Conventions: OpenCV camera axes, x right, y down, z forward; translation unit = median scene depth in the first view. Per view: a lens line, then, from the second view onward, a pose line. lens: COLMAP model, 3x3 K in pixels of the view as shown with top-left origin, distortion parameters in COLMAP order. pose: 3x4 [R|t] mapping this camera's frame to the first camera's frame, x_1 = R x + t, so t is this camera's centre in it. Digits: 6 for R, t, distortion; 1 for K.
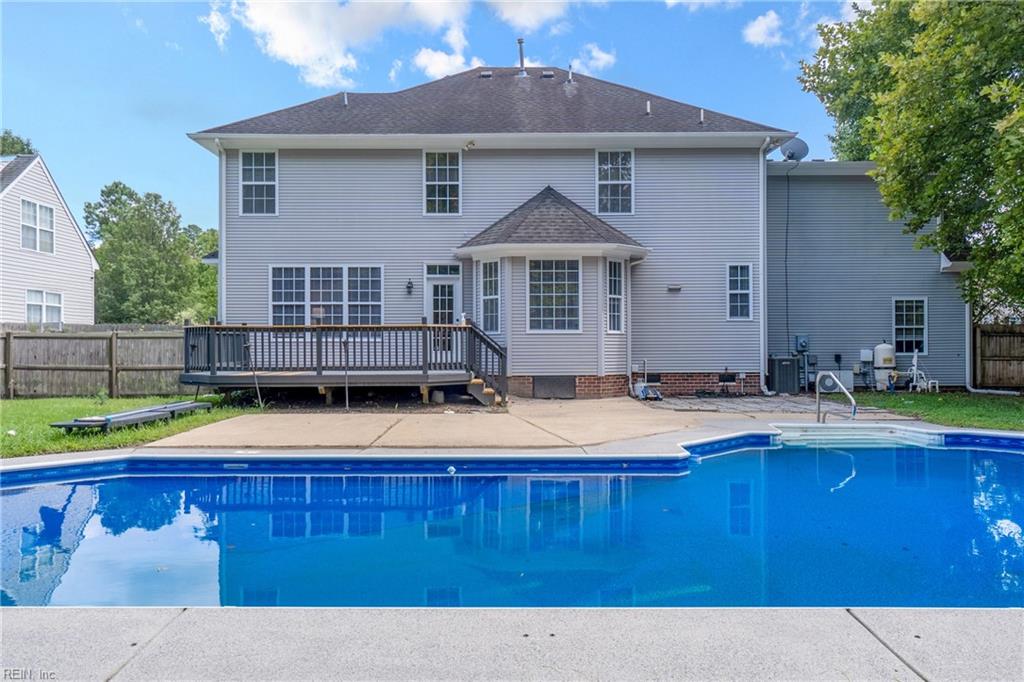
lens RADIAL K [[733.2, 0, 510.1], [0, 733.2, 345.0], [0, 0, 1]] dist [0.003943, 0.001034]
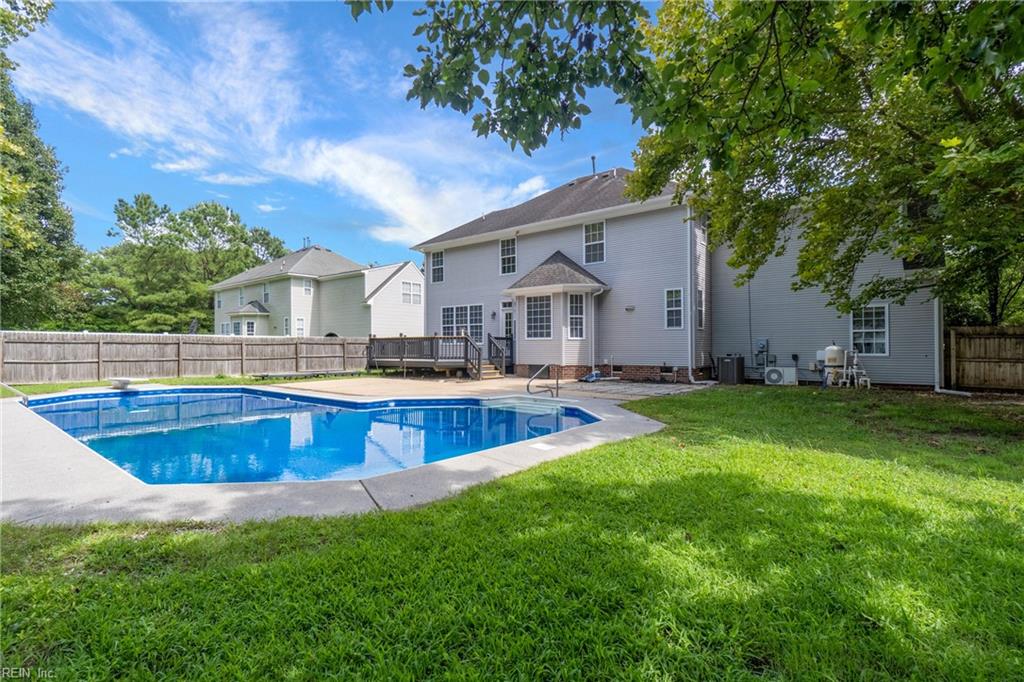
lens RADIAL K [[471.5, 0, 510.9], [0, 471.5, 340.1], [0, 0, 1]] dist [-0.004639, -0.000381]
pose [[0.782374, -0.007697, -0.622761, 0.630880], [0.000215, 0.999927, -0.012088, -0.001808], [0.622809, 0.009323, 0.782319, 0.101553]]
